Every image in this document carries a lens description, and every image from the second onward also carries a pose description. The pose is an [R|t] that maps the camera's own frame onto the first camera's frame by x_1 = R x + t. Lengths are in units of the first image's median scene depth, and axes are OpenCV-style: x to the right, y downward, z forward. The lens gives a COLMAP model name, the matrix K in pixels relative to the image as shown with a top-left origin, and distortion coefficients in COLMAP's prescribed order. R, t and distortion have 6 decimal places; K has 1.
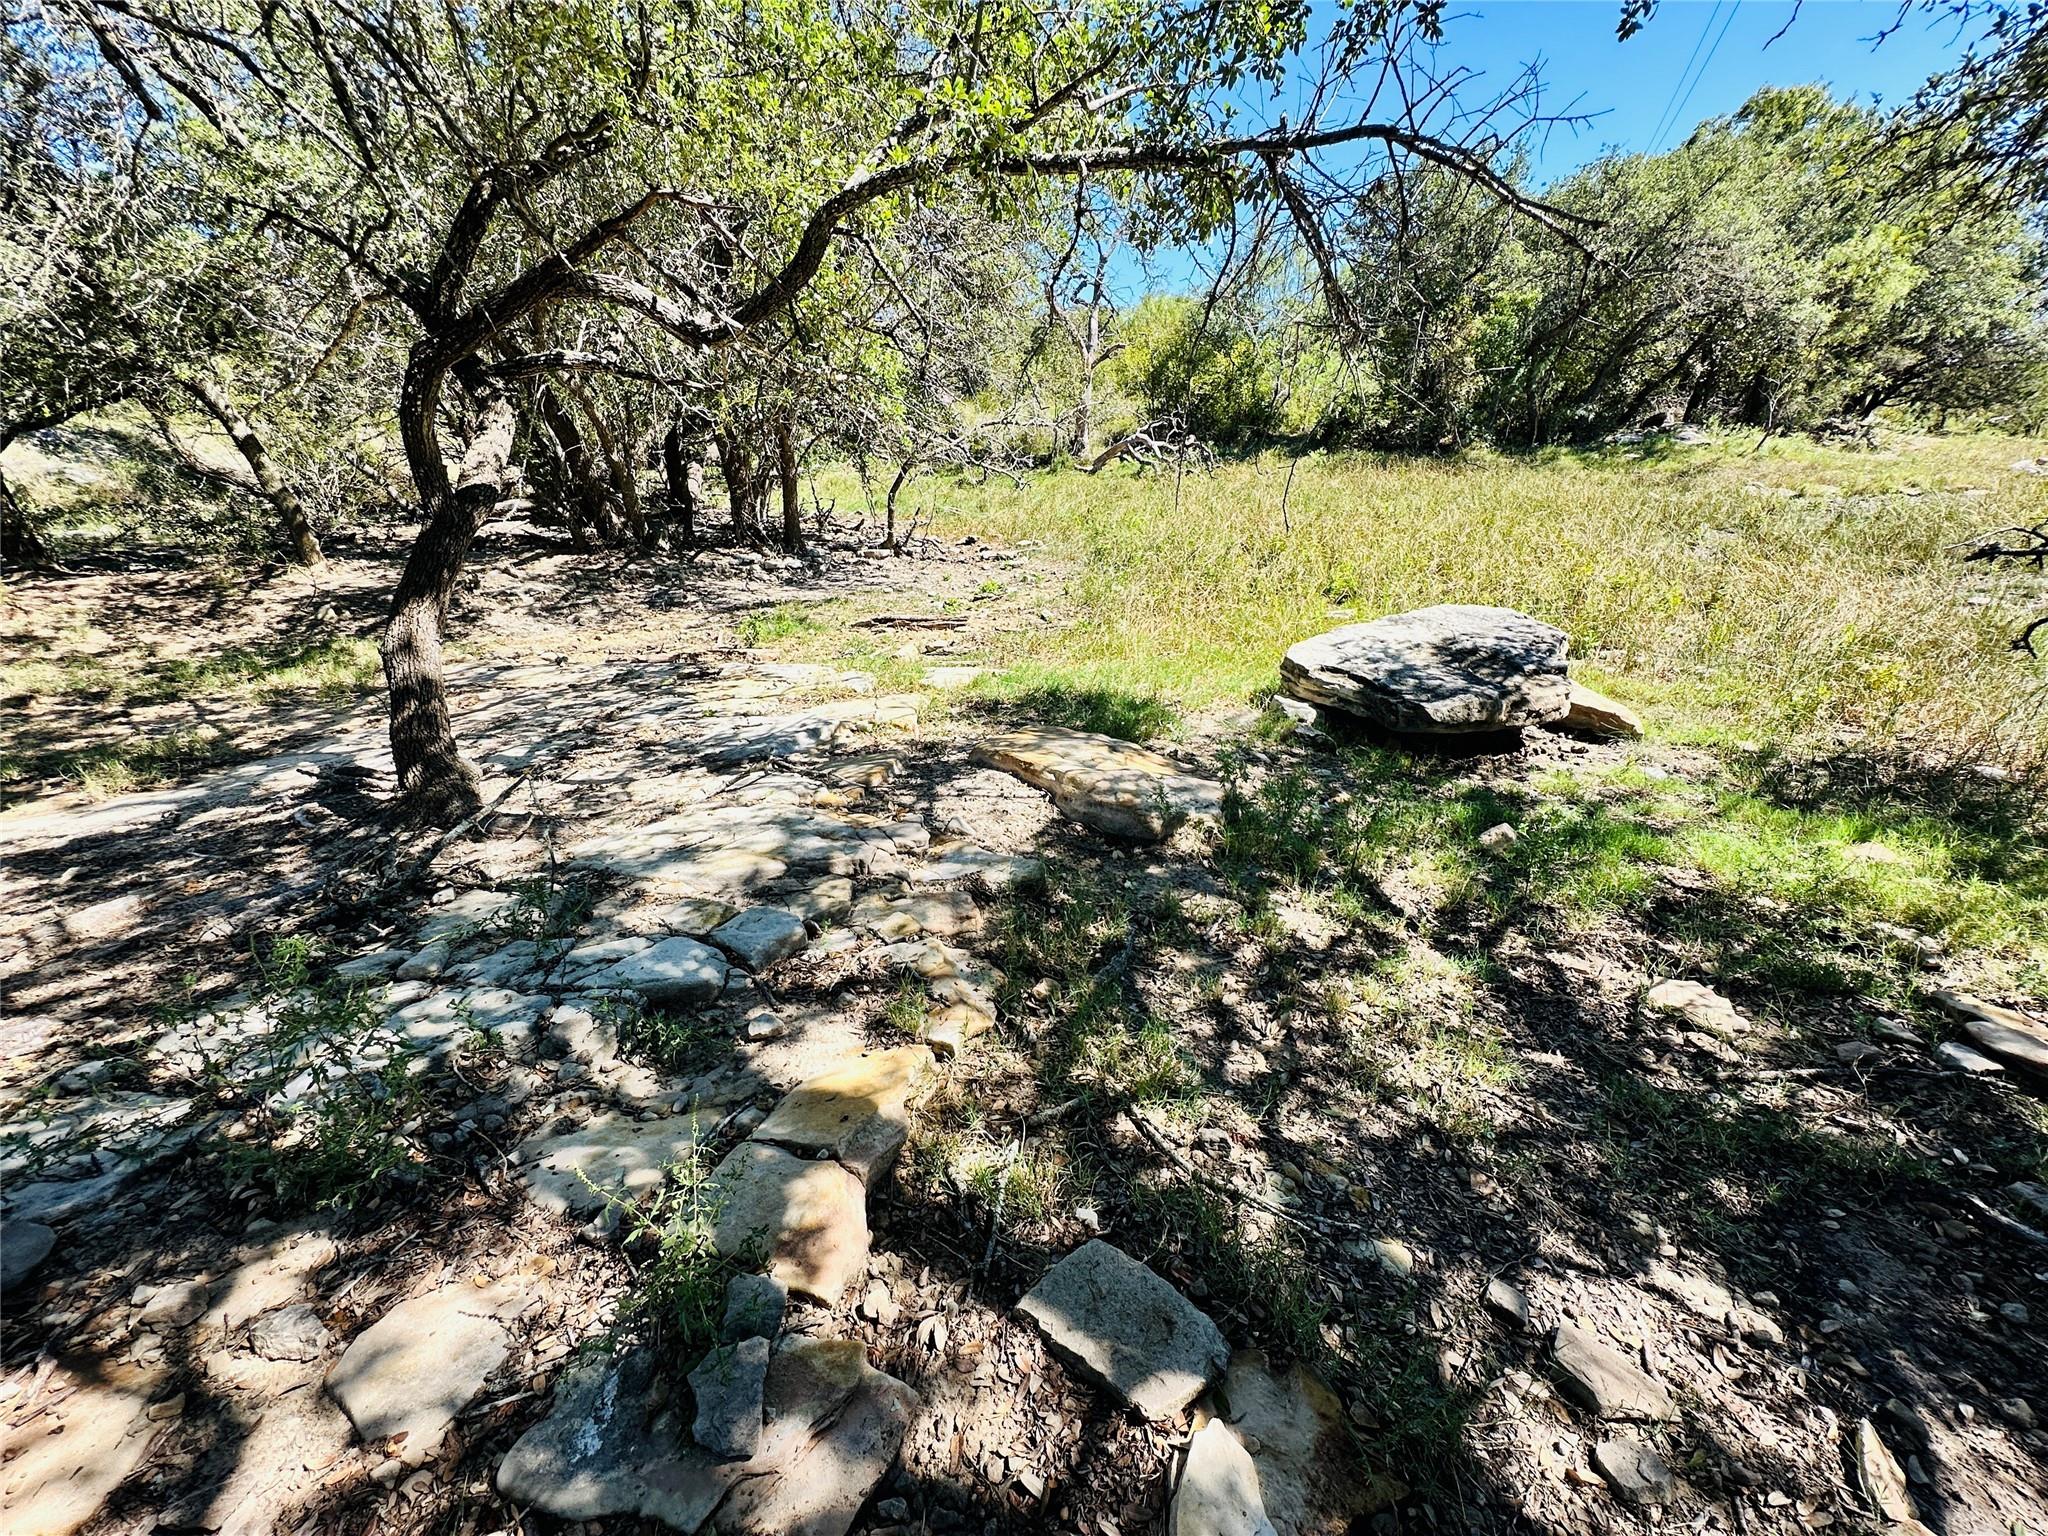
lens RADIAL K [[817.7, 0, 1019.5], [0, 817.7, 767.9], [0, 0, 1]] dist [-0.001980, -0.000039]
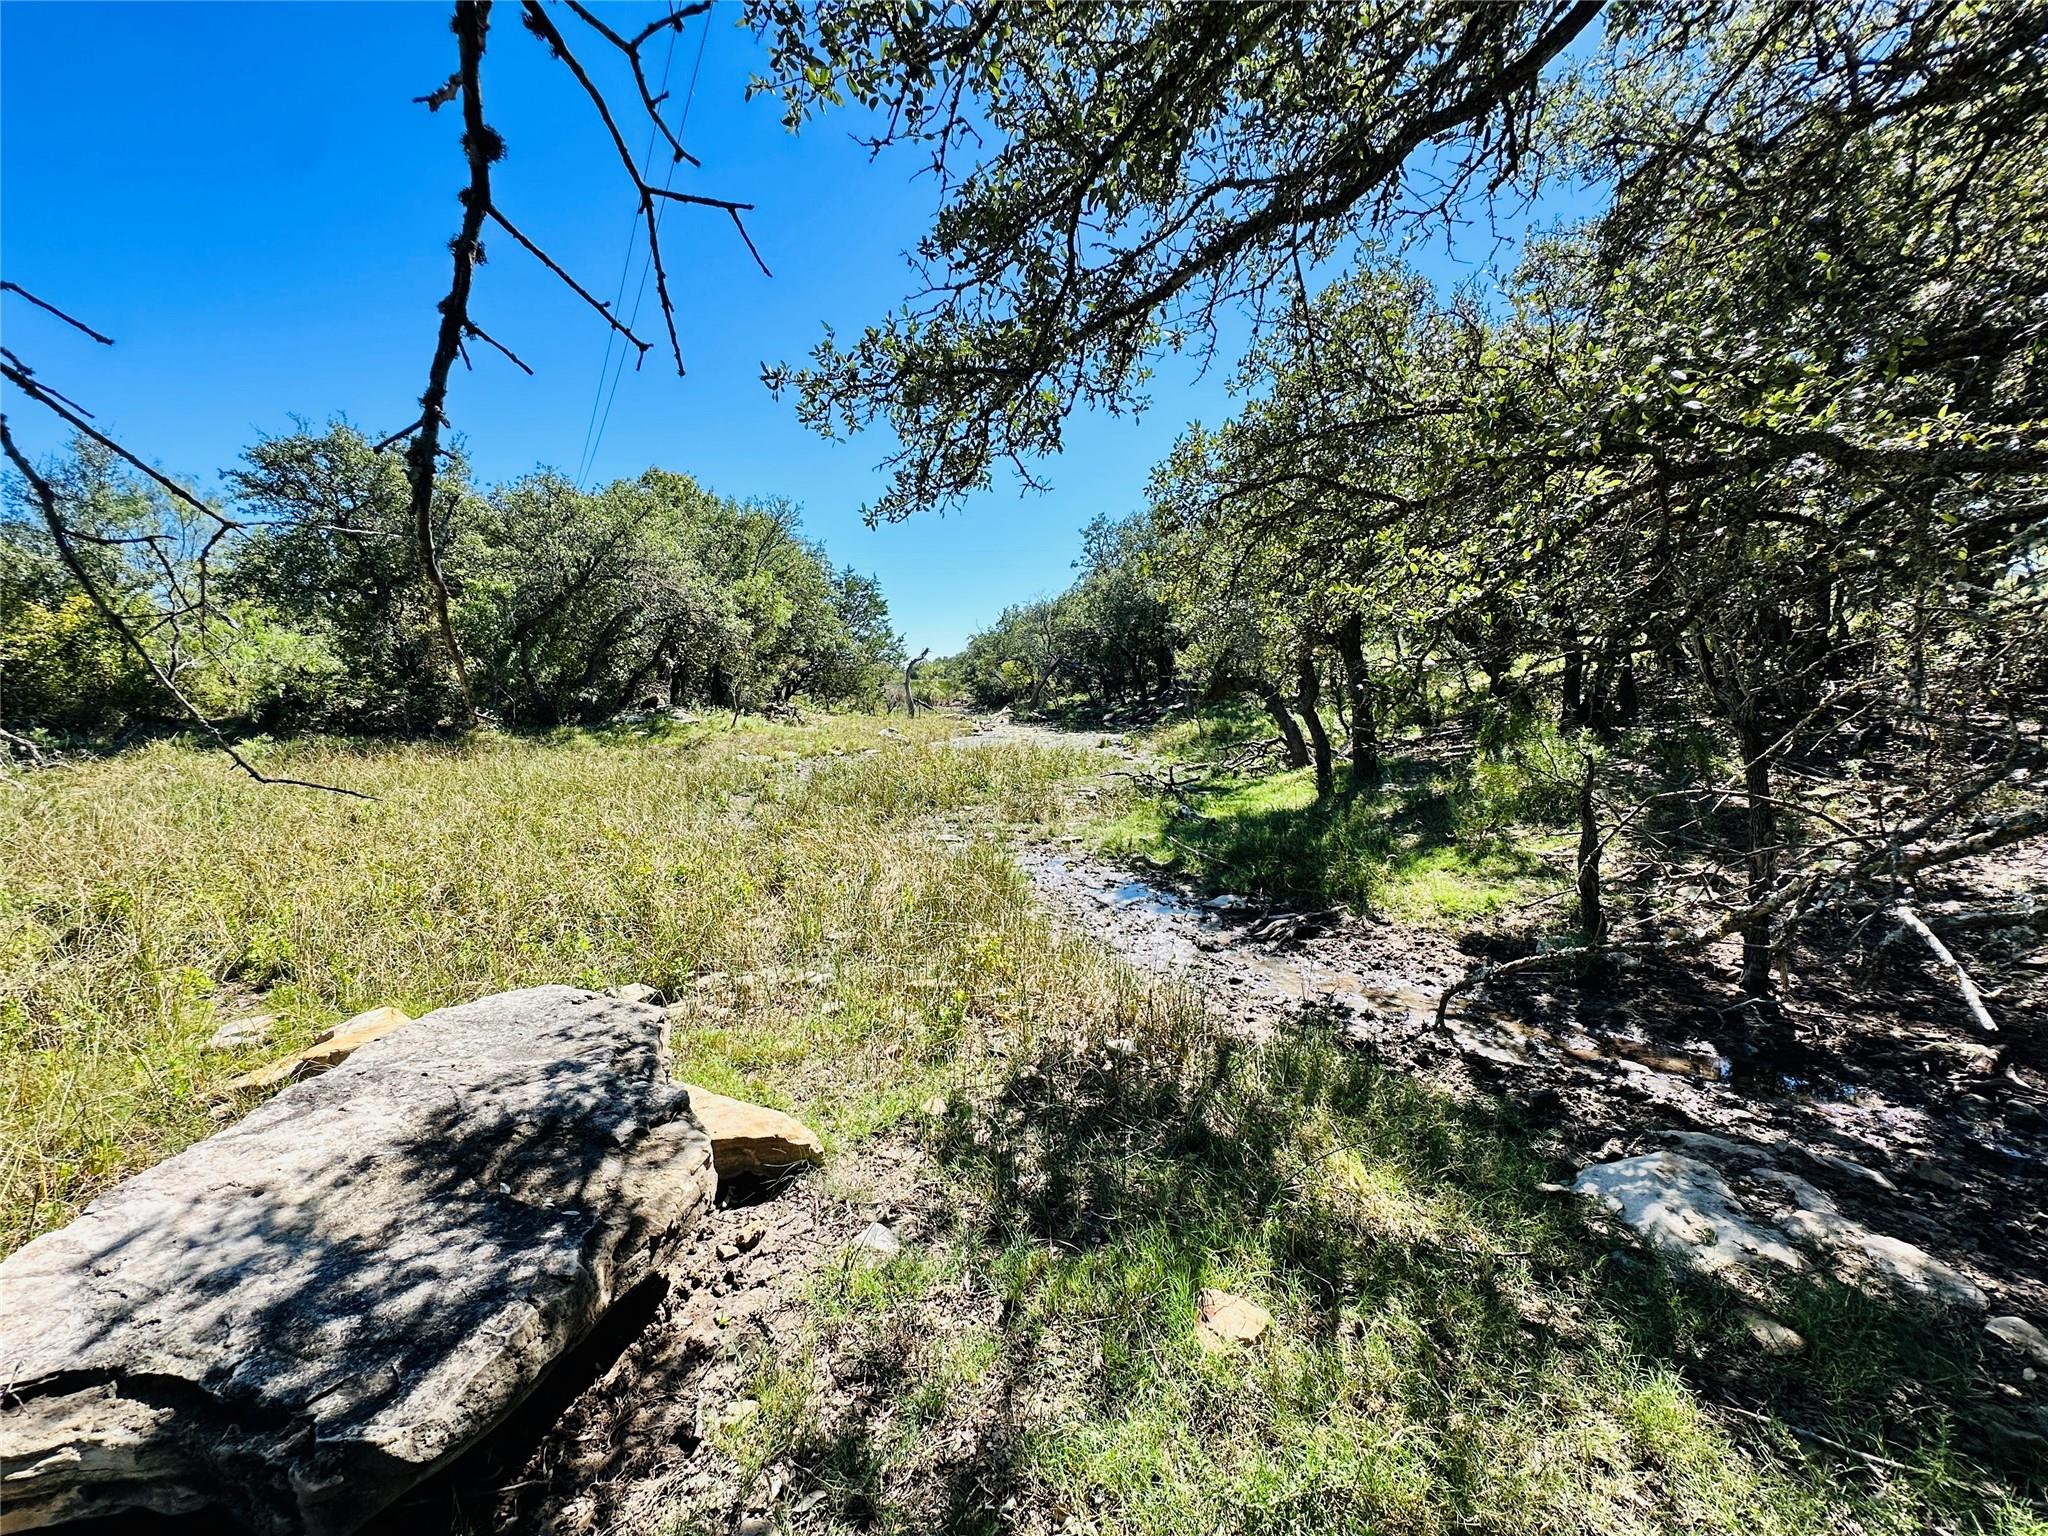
lens RADIAL K [[817.7, 0, 1024.5], [0, 817.7, 761.6], [0, 0, 1]] dist [-0.001980, -0.000039]
pose [[0.491763, -0.054106, 0.869047, 0.082721], [0.335208, 0.932908, -0.131600, -0.047999], [-0.803620, 0.356027, 0.476906, 0.124450]]
